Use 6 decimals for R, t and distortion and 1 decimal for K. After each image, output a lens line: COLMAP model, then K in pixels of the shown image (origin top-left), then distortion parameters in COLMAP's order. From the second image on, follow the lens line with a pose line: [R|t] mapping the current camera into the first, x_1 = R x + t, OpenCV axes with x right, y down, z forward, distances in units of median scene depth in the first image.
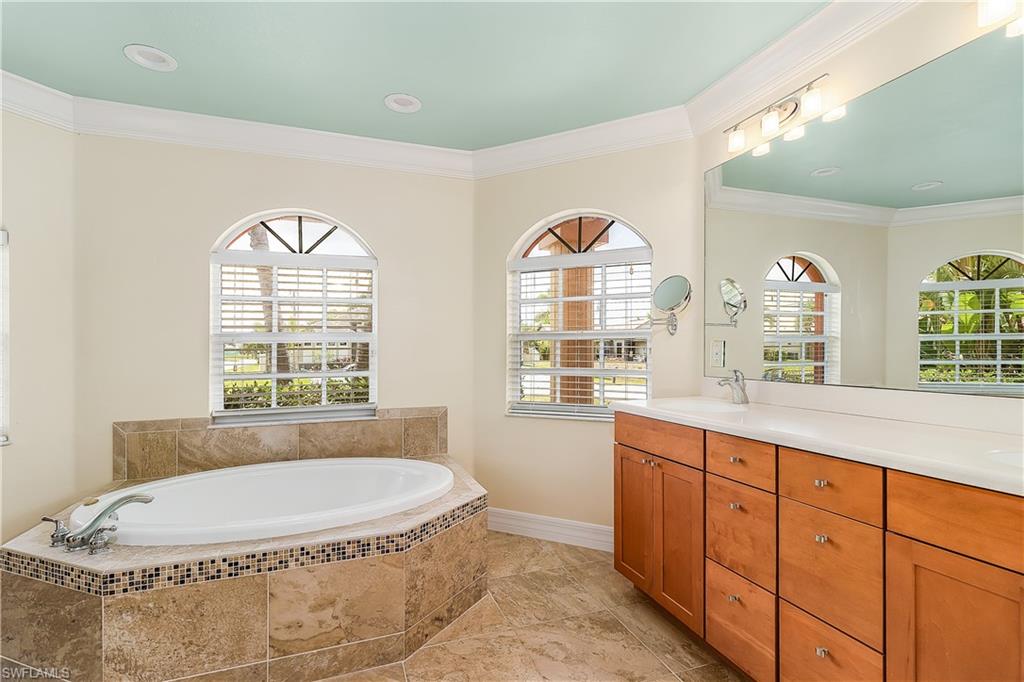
lens RADIAL K [[479.7, 0, 514.4], [0, 479.7, 343.8], [0, 0, 1]] dist [0.014285, -0.003711]
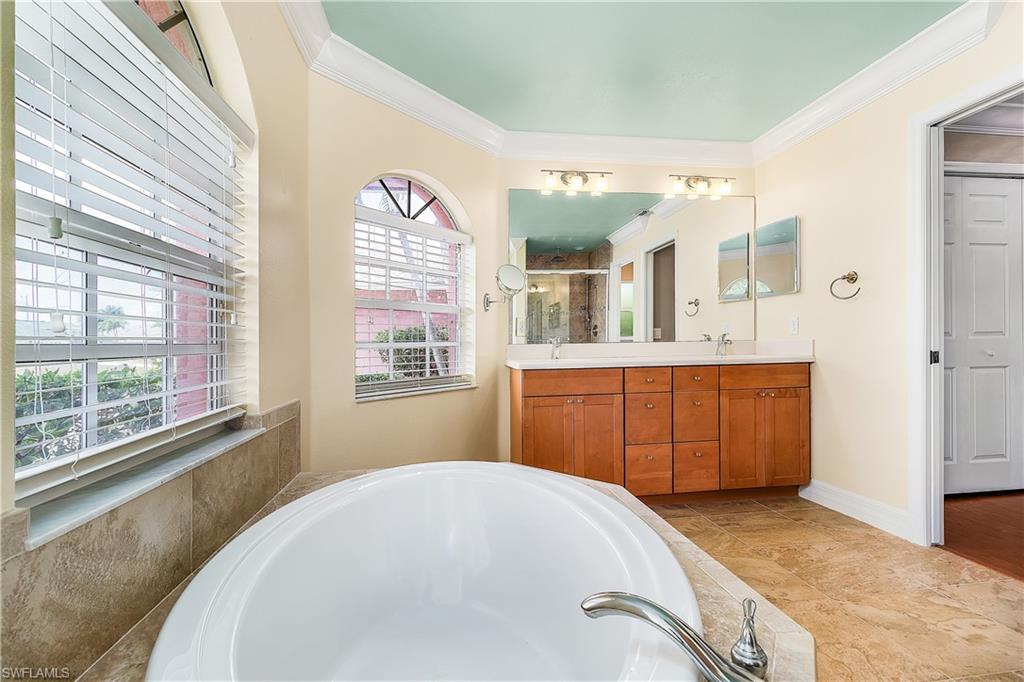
lens RADIAL K [[479.7, 0, 514.6], [0, 479.7, 340.9], [0, 0, 1]] dist [0.014285, -0.003711]
pose [[0.197136, 0.005031, 0.980363, -1.013988], [0.001960, 0.999983, -0.005525, 0.076530], [-0.980374, 0.003010, 0.197123, 0.831354]]
